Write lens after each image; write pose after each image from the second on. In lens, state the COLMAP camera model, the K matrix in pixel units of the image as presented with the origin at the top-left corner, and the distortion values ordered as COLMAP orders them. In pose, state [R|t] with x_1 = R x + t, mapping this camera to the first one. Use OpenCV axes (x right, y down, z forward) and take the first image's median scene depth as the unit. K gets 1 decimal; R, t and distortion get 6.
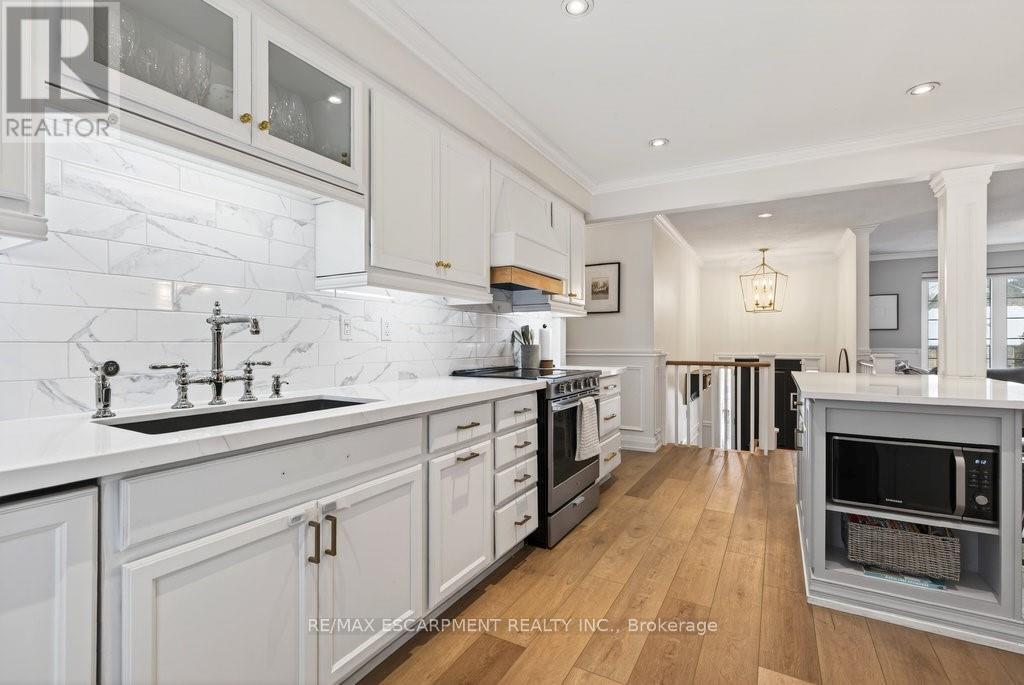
lens RADIAL K [[461.8, 0, 513.5], [0, 461.8, 339.5], [0, 0, 1]] dist [-0.008297, 0.001387]
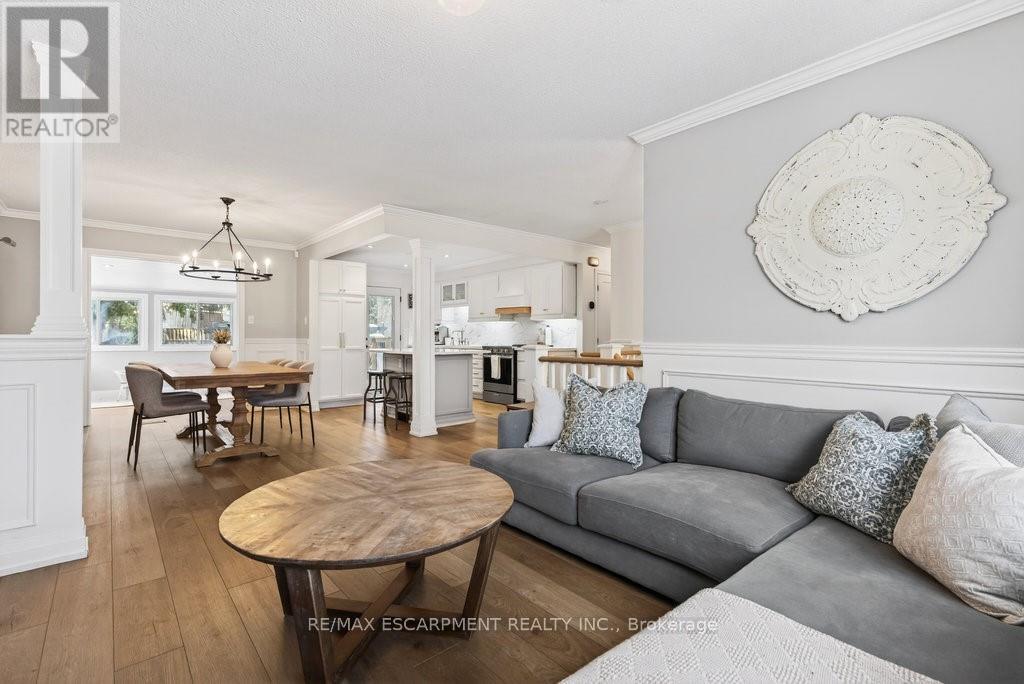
lens RADIAL K [[461.8, 0, 510.4], [0, 461.8, 340.5], [0, 0, 1]] dist [-0.008297, 0.001387]
pose [[-0.338971, 0.003910, -0.940789, 4.413144], [0.004592, 0.999986, 0.002502, 0.062127], [0.940786, -0.003472, -0.338984, 3.365649]]
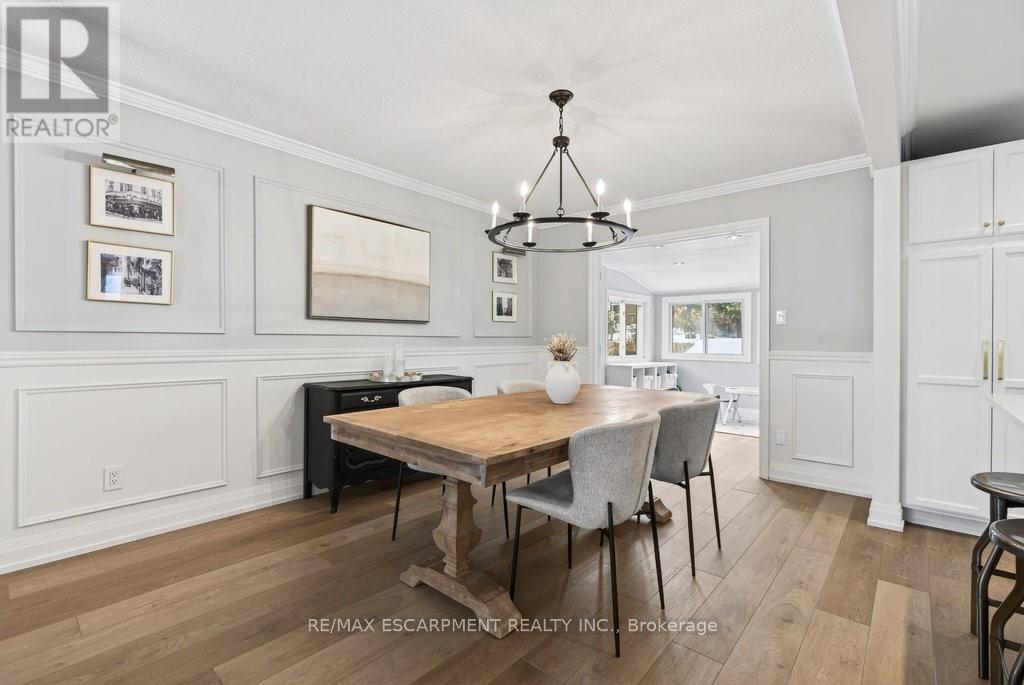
lens RADIAL K [[461.8, 0, 510.4], [0, 461.8, 342.7], [0, 0, 1]] dist [-0.008297, 0.001387]
pose [[-0.977756, -0.010216, 0.209495, 2.207386], [-0.010324, 0.999947, 0.000579, 0.018752], [-0.209489, -0.001597, -0.977810, 2.323596]]
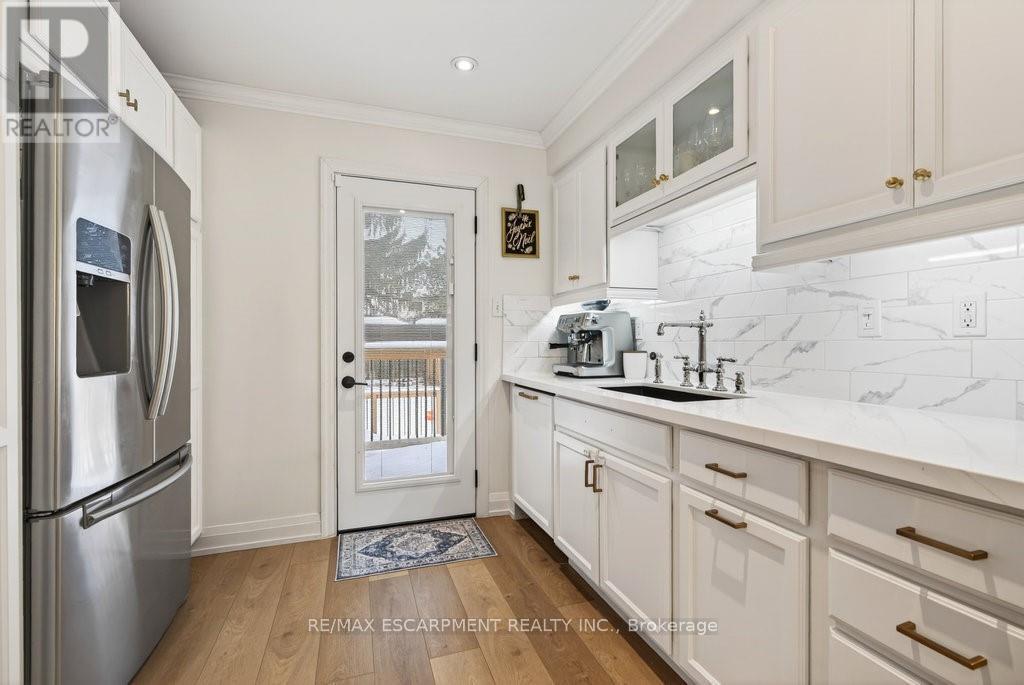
lens RADIAL K [[461.8, 0, 512.4], [0, 461.8, 344.7], [0, 0, 1]] dist [-0.008297, 0.001387]
pose [[-0.662351, 0.001402, -0.749192, 0.661377], [0.003894, 0.999991, -0.001571, 0.014625], [0.749183, -0.003958, -0.662351, 1.382756]]
